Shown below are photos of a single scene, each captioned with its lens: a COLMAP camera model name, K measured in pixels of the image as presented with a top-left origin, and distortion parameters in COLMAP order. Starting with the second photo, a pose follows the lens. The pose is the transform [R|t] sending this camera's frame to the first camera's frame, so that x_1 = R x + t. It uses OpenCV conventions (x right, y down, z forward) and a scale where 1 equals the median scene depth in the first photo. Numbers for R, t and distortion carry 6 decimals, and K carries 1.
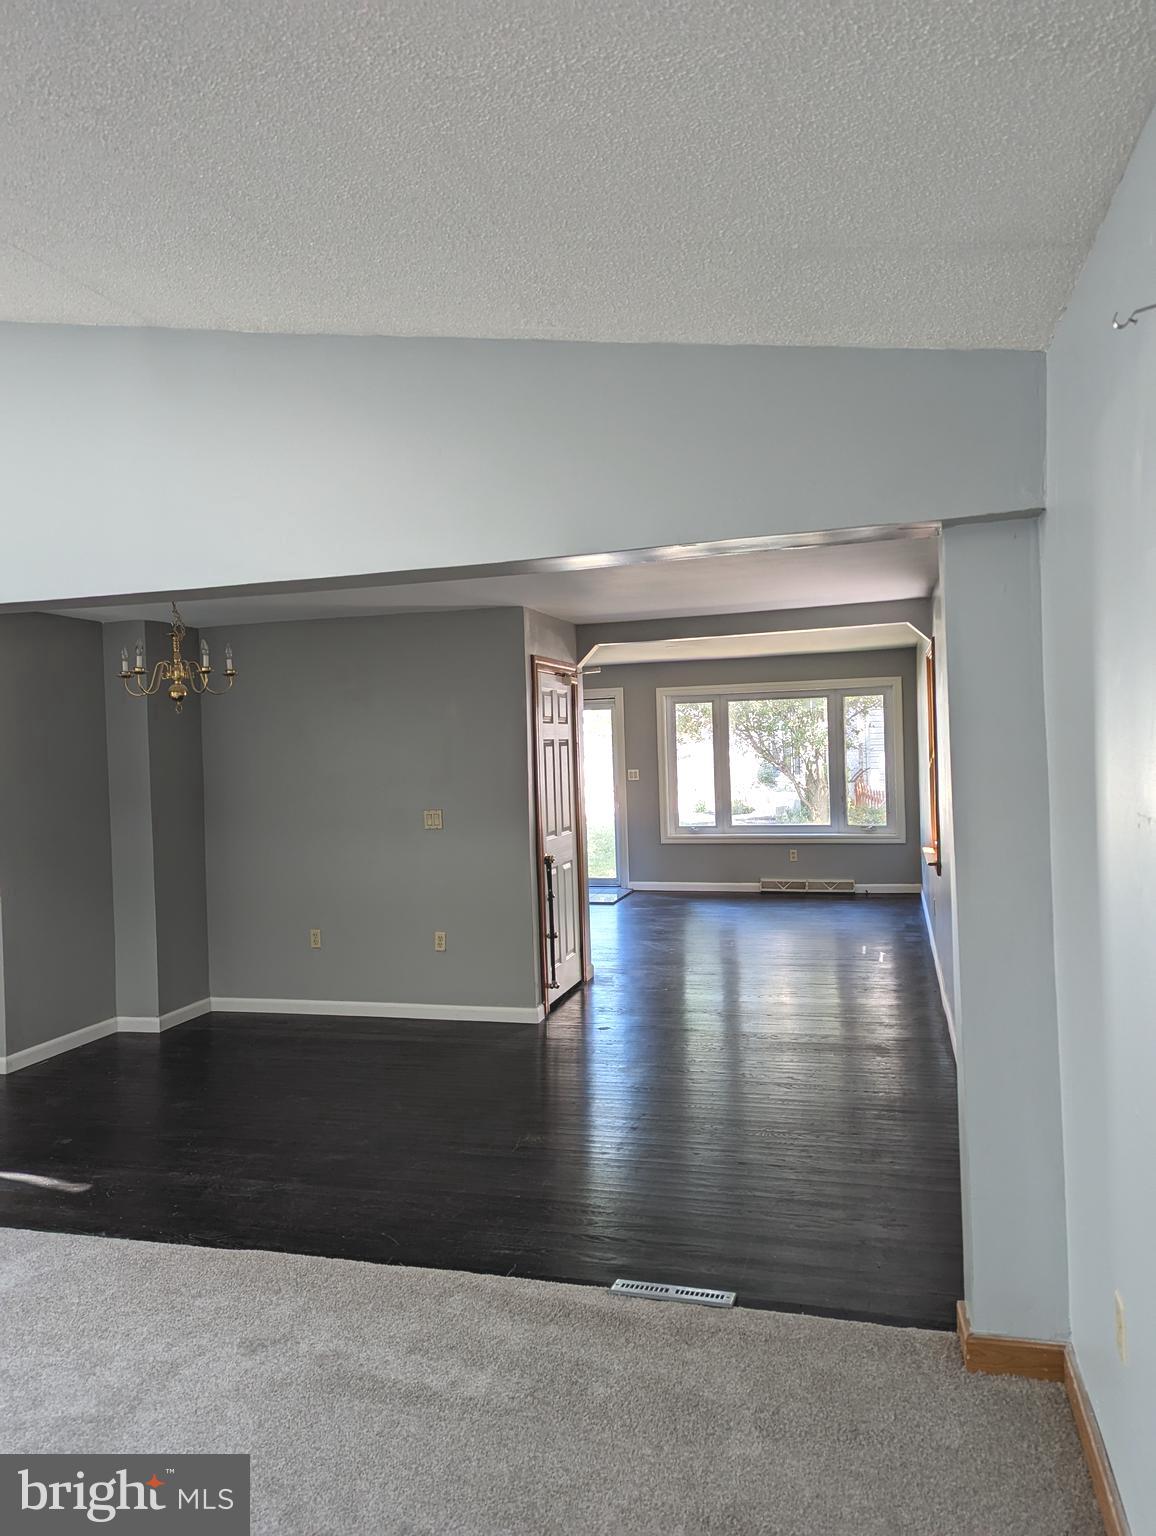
lens RADIAL K [[1080.8, 0, 570.1], [0, 1080.8, 763.5], [0, 0, 1]] dist [0.051810, -0.029378]
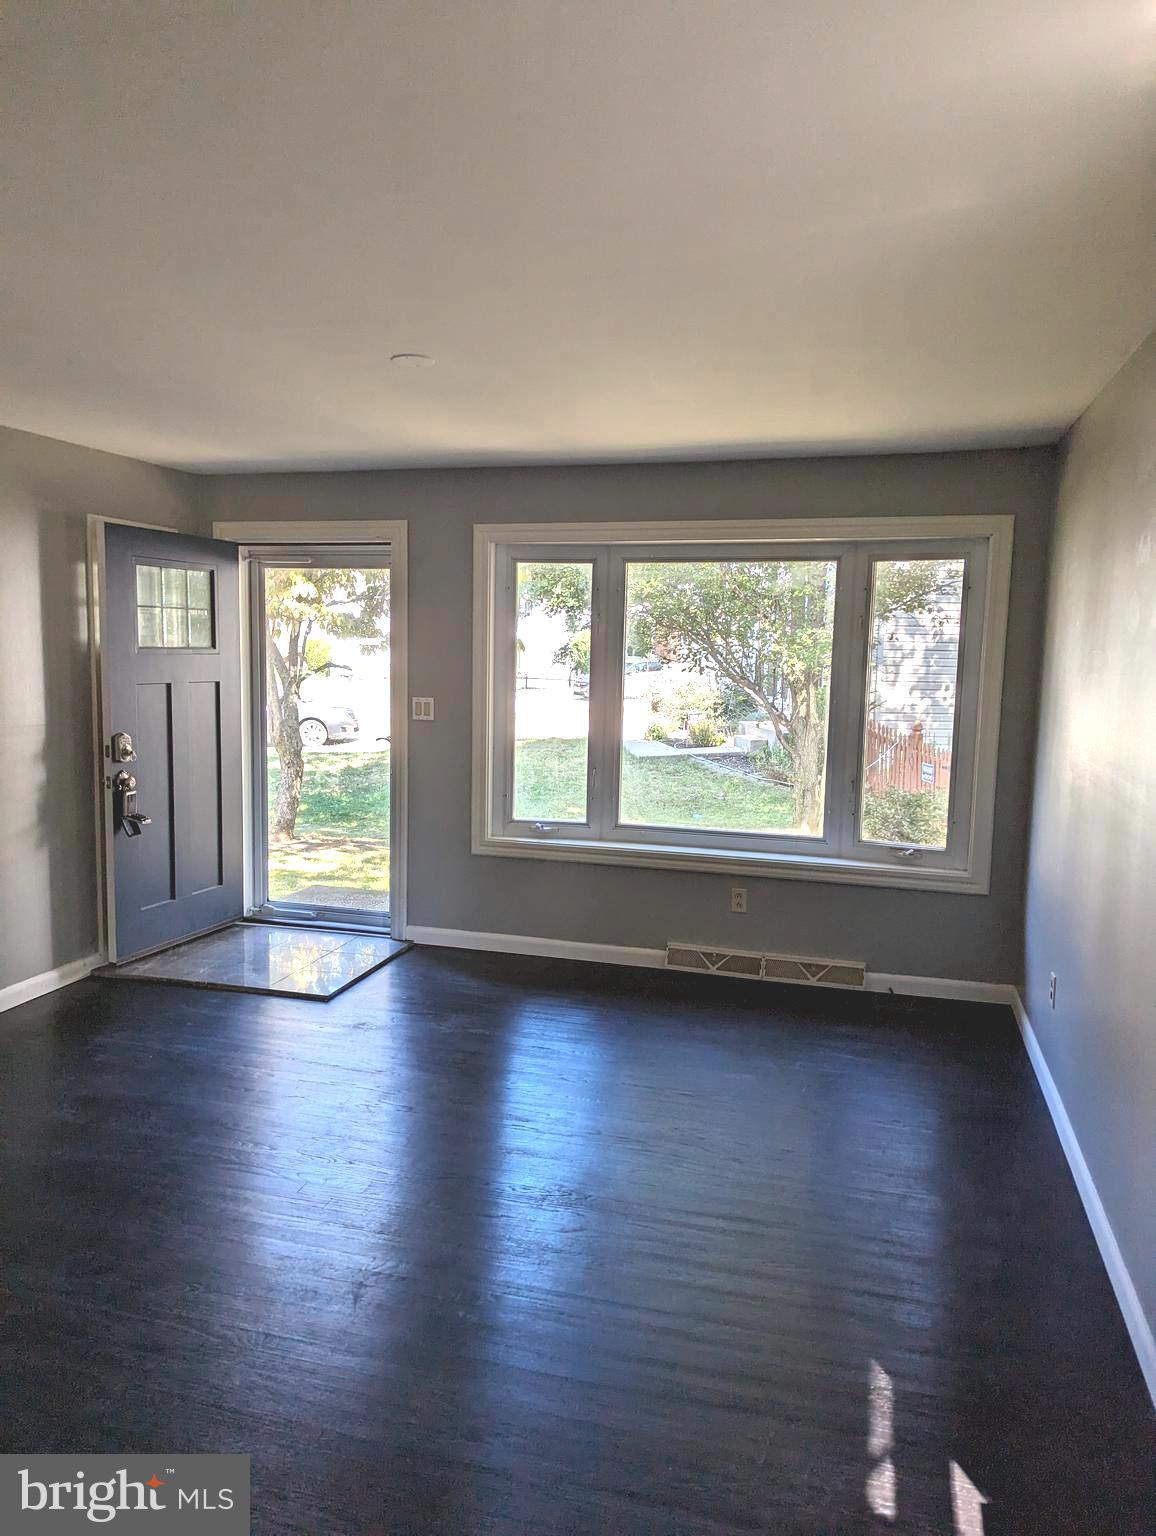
lens RADIAL K [[1080.8, 0, 581.7], [0, 1080.8, 773.8], [0, 0, 1]] dist [0.051810, -0.029378]
pose [[0.998598, 0.049023, 0.019985, 0.124585], [-0.050779, 0.993718, 0.099729, -0.012413], [-0.014971, -0.100604, 0.994814, 0.535255]]
